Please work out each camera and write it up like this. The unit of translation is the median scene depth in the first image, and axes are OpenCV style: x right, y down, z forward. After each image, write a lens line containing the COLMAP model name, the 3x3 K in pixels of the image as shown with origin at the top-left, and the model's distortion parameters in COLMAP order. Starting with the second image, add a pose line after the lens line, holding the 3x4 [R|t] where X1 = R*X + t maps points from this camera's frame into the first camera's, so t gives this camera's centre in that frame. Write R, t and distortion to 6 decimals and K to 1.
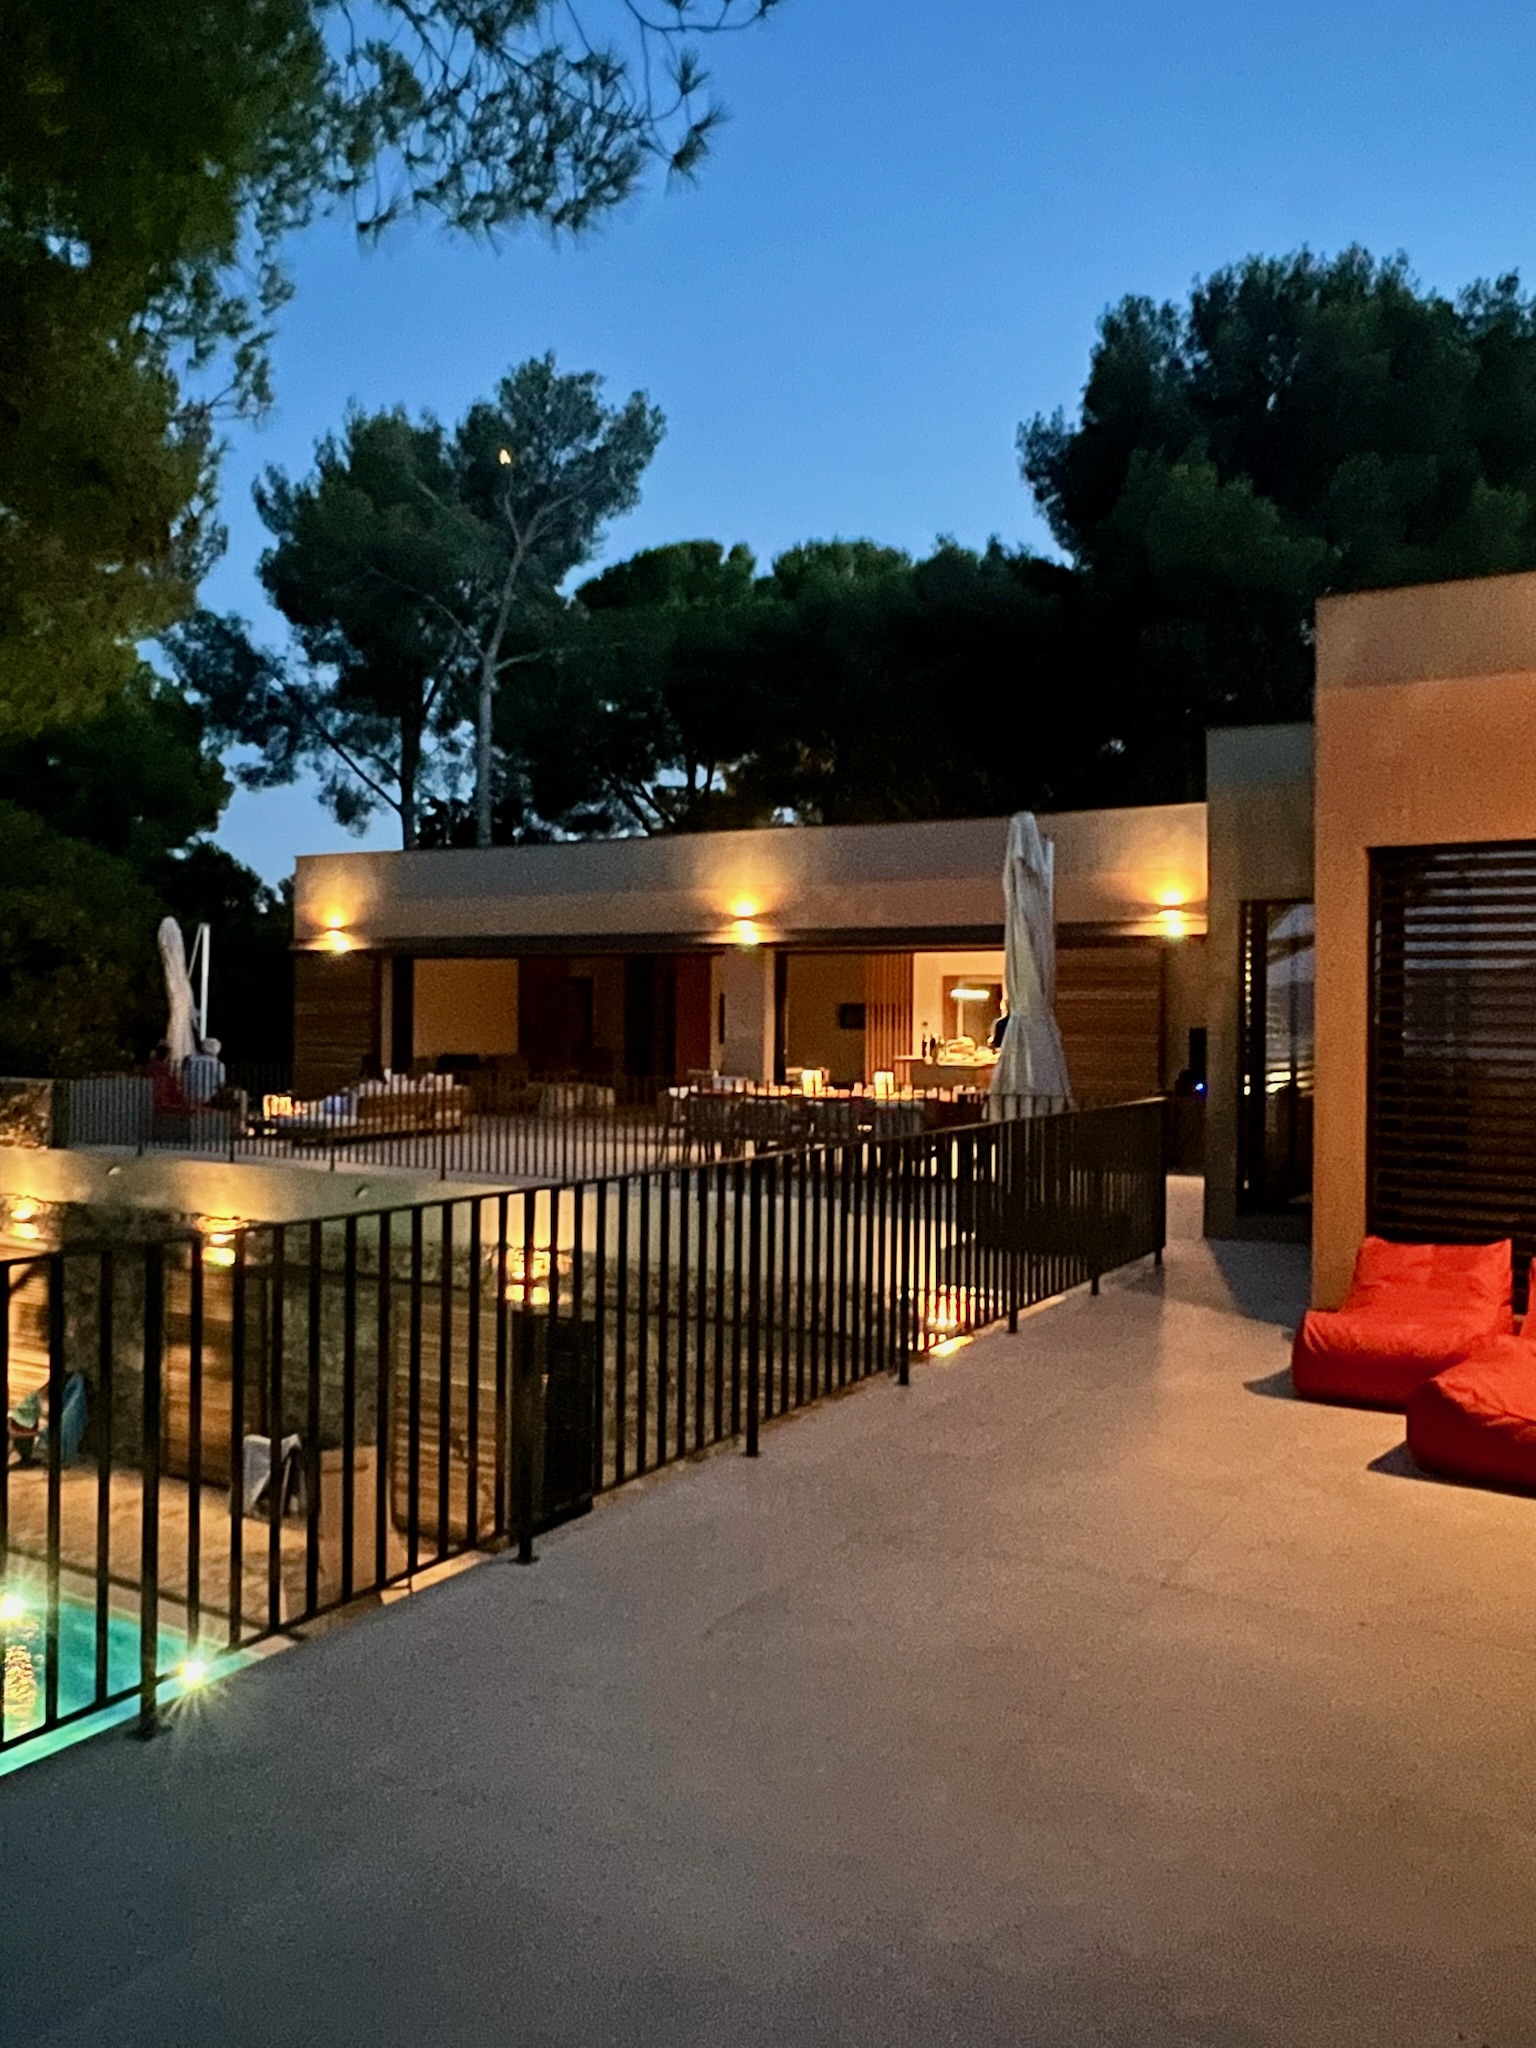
lens RADIAL K [[1527.2, 0, 768.0], [0, 1527.2, 1024.0], [0, 0, 1]] dist [0.003709, 0.000578]
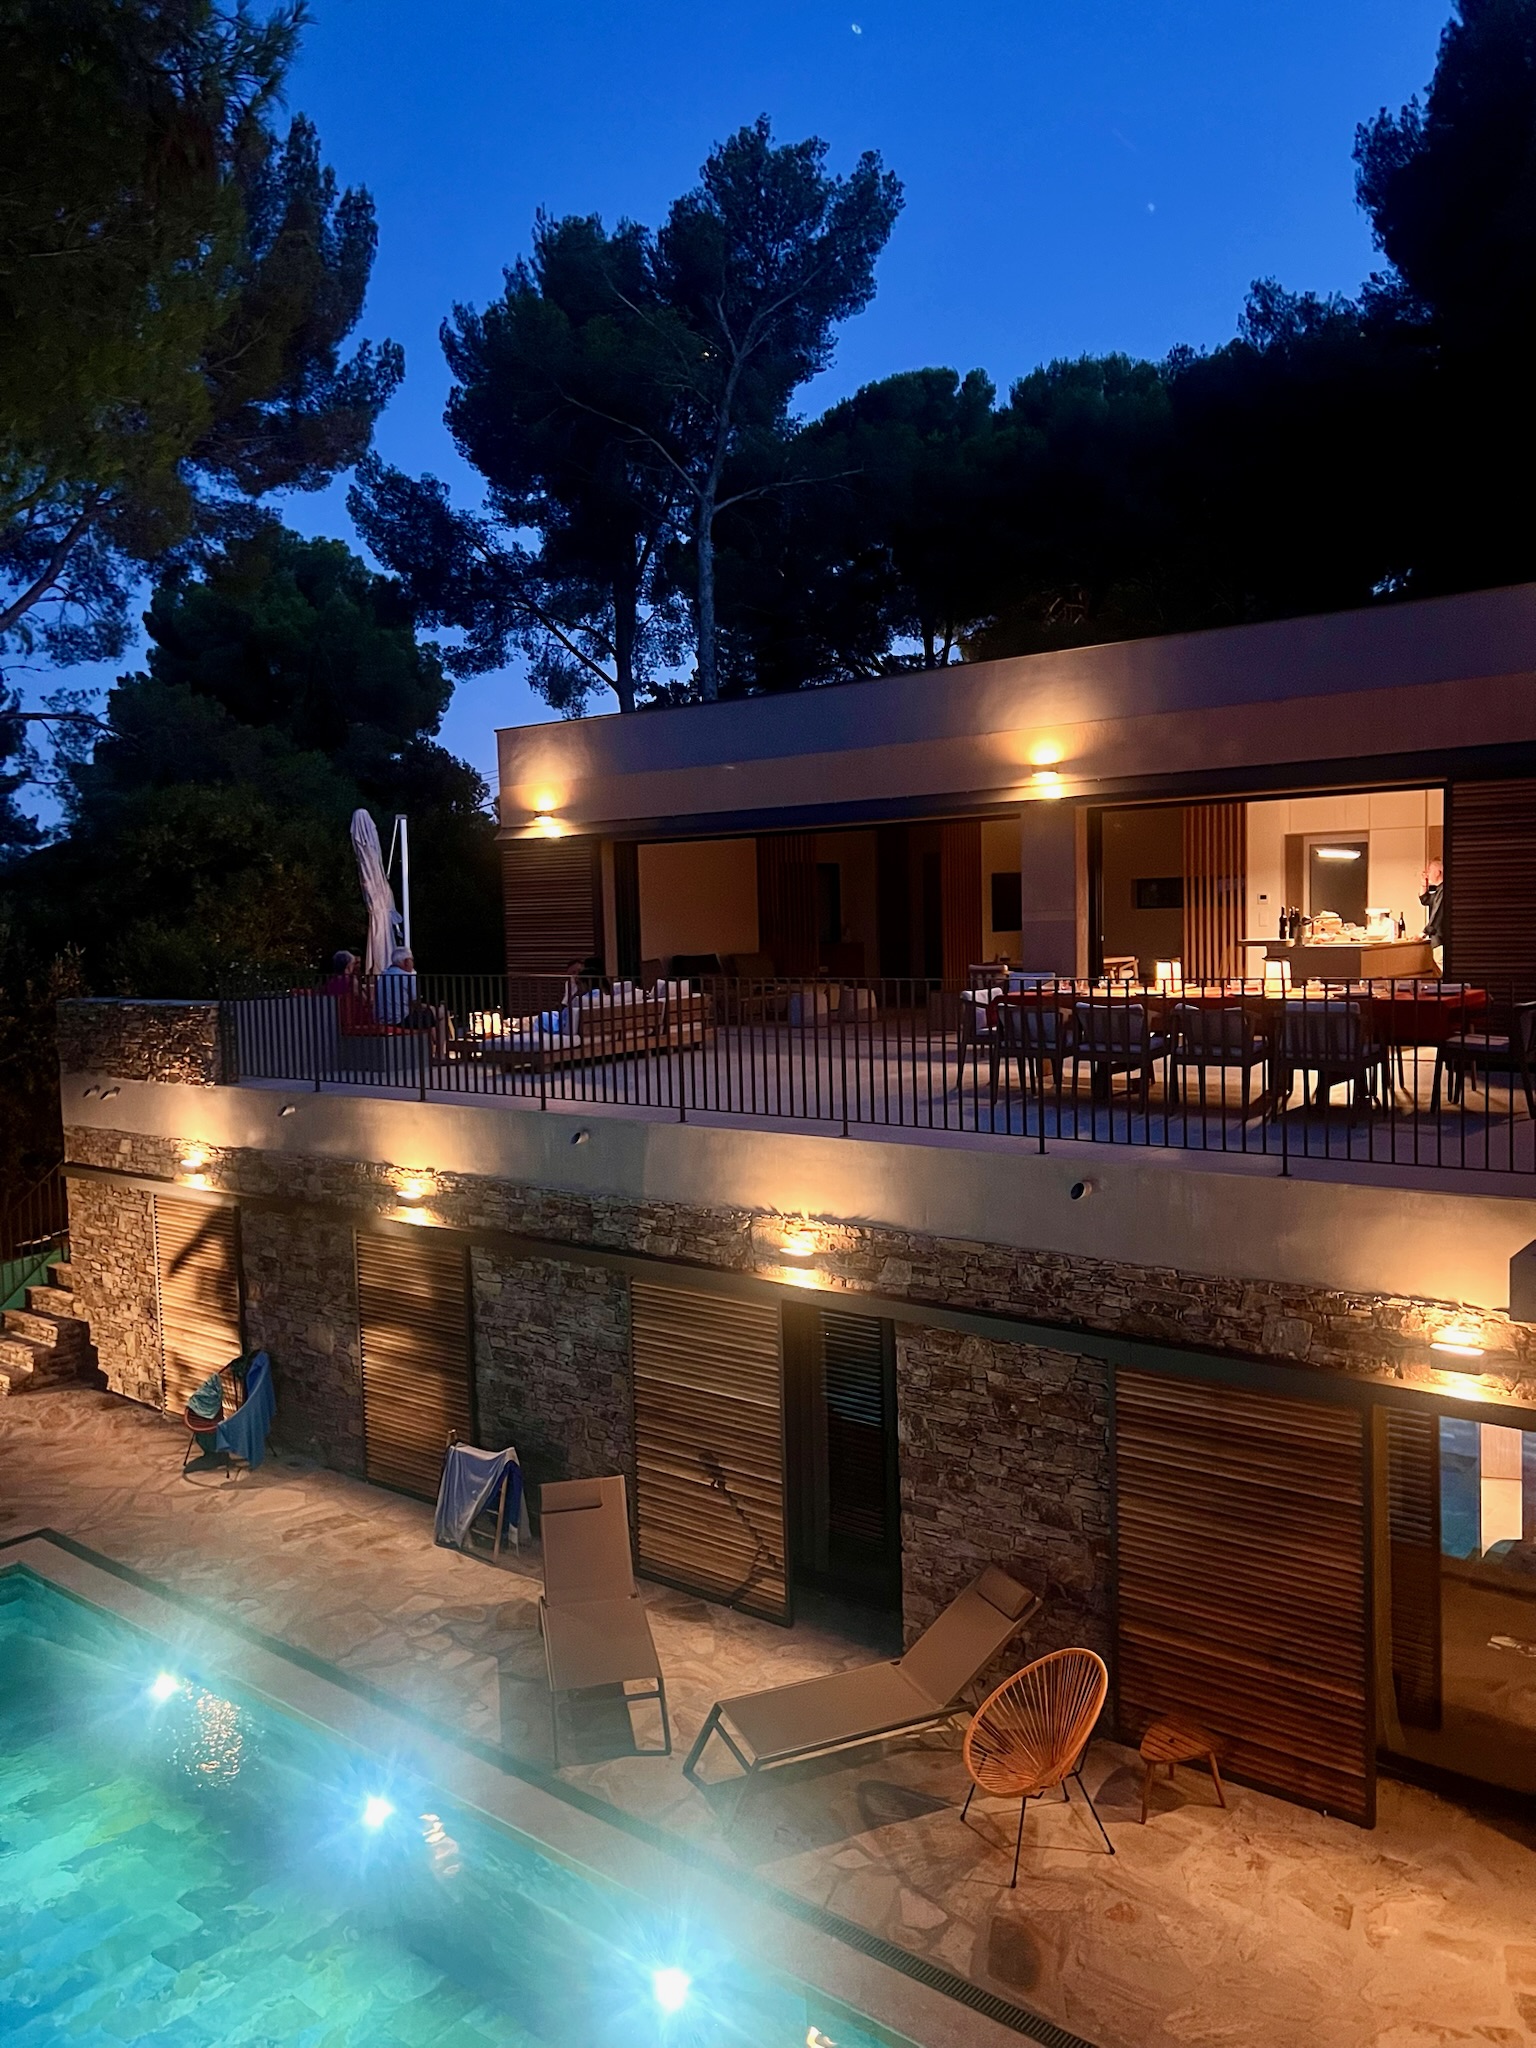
lens RADIAL K [[1534.4, 0, 768.0], [0, 1534.4, 1024.0], [0, 0, 1]] dist [0.076722, -0.002542]
pose [[0.988376, -0.026858, -0.149636, -0.023745], [0.037183, 0.997084, 0.066641, 0.001732], [0.147410, -0.071430, 0.986493, 0.109673]]
